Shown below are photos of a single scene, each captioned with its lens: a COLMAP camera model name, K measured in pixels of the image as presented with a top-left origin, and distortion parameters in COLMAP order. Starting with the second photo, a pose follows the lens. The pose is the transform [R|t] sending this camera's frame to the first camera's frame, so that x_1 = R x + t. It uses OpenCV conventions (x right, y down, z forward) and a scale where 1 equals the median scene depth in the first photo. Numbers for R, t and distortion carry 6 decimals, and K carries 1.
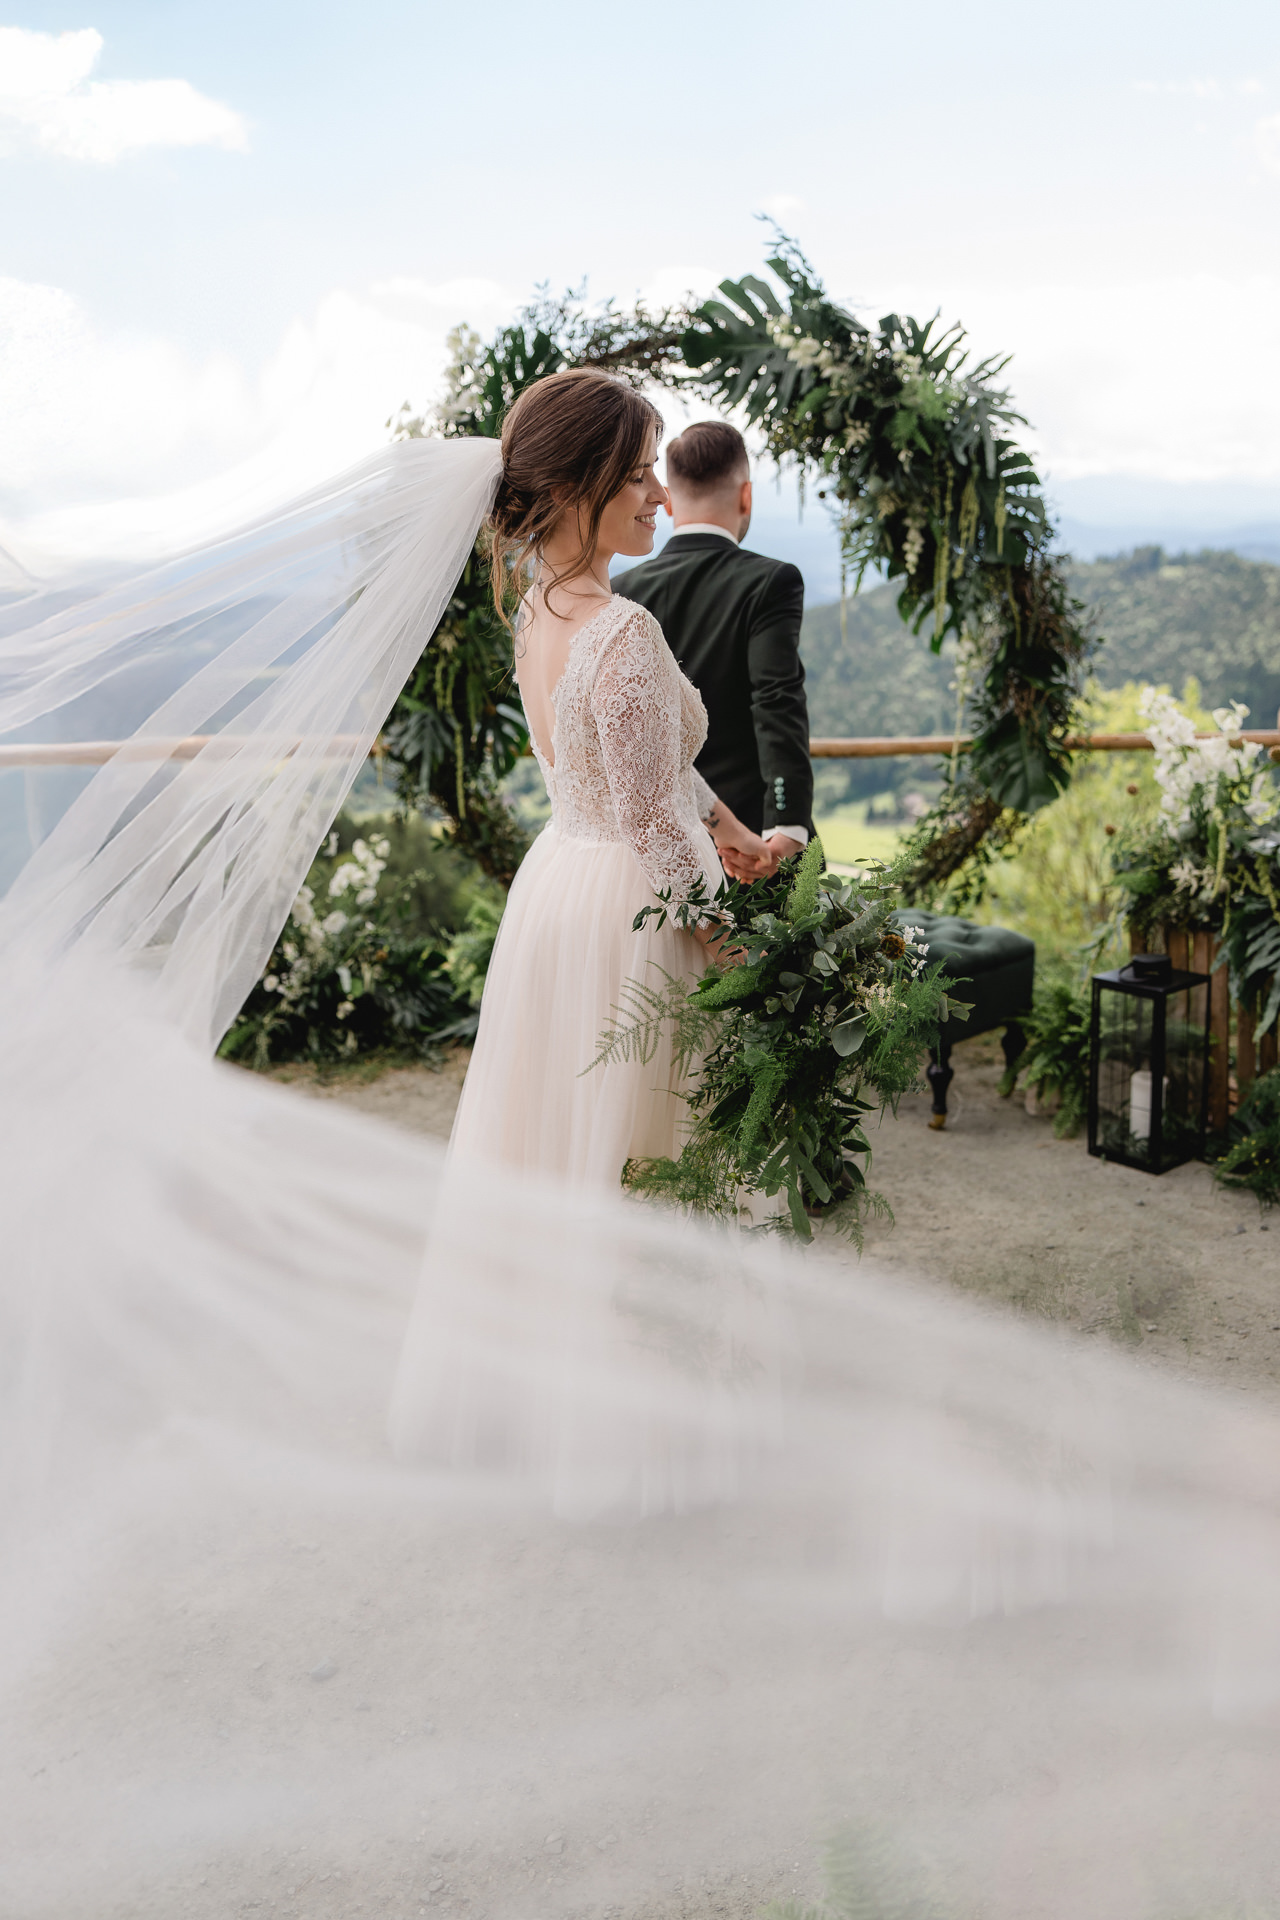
lens RADIAL K [[1548.6, 0, 724.7], [0, 1548.6, 964.9], [0, 0, 1]] dist [0.000957, 0.000273]
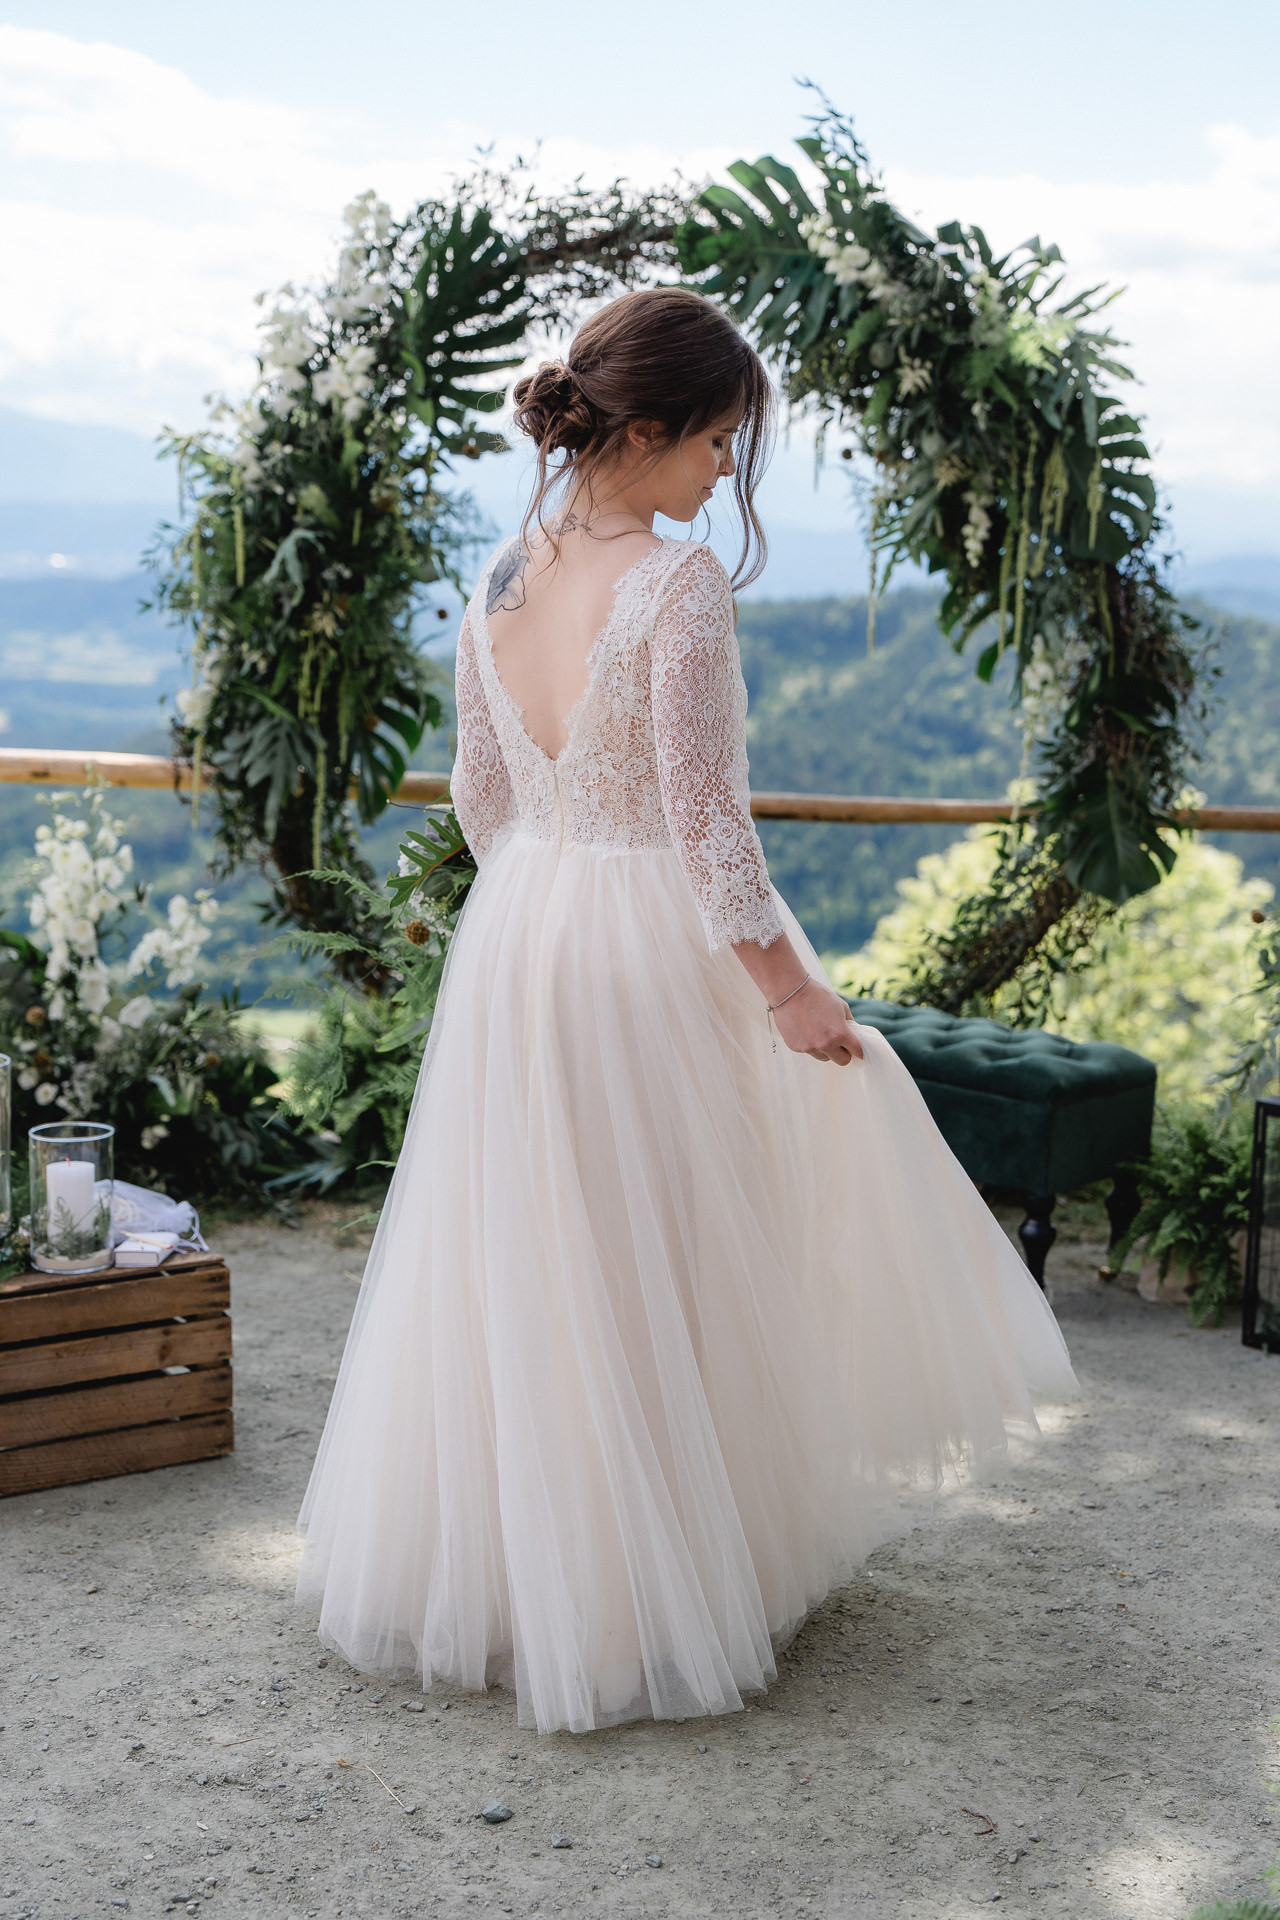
lens RADIAL K [[2607.8, 0, 640.0], [0, 2607.8, 960.0], [0, 0, 1]] dist [0.166115, -1.160802]
pose [[0.993833, 0.044511, 0.101564, -0.153140], [-0.033651, 0.993771, -0.106243, 0.068013], [-0.105661, 0.102170, 0.989140, -0.185842]]
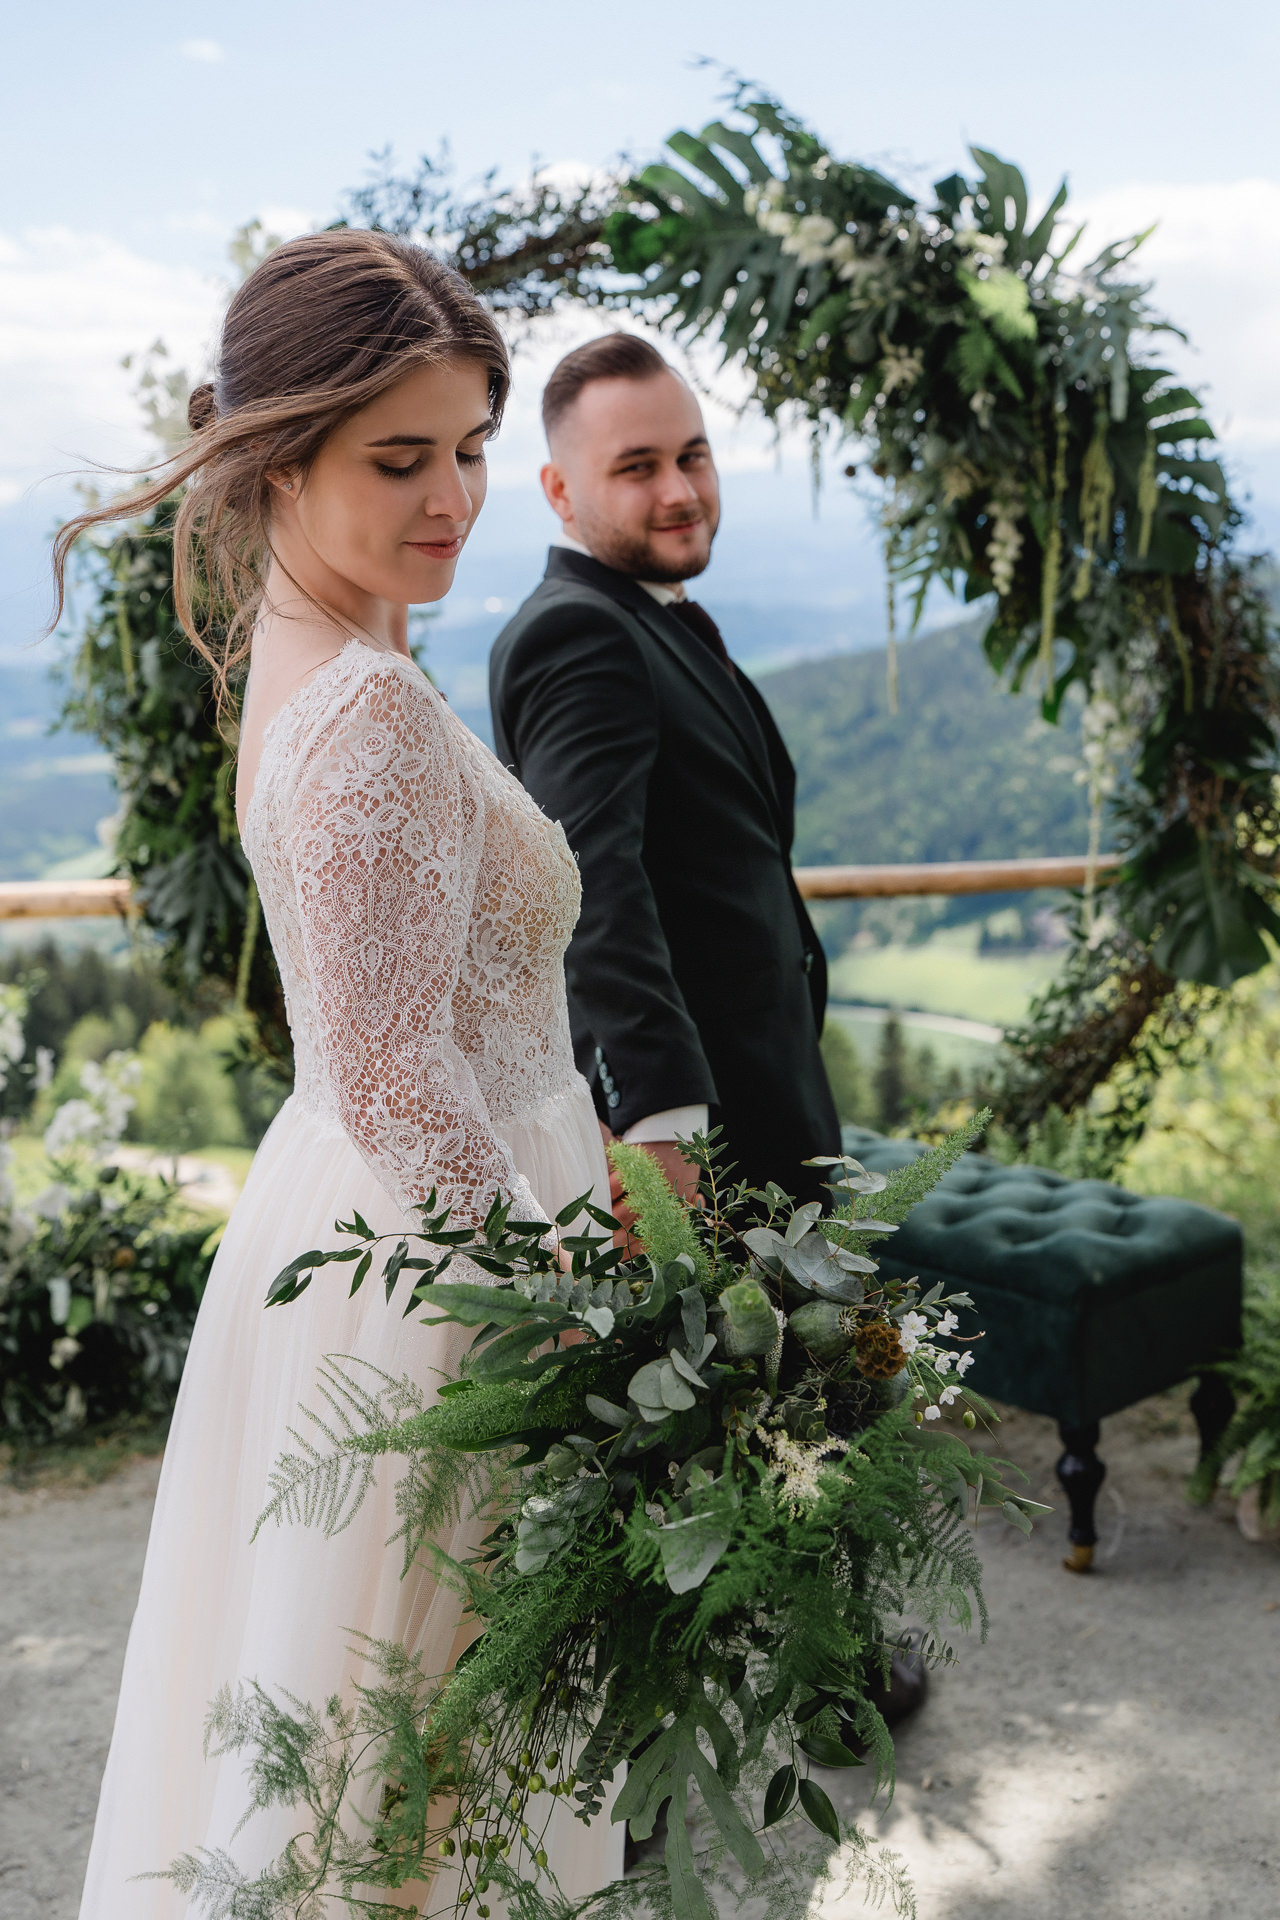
lens RADIAL K [[2288.9, 0, 640.0], [0, 2288.9, 960.0], [0, 0, 1]] dist [0.014272, 0.008159]
pose [[0.998068, -0.026455, -0.056215, 0.027333], [0.021159, 0.995459, -0.092808, -0.034202], [0.058415, 0.091440, 0.994096, 0.131027]]
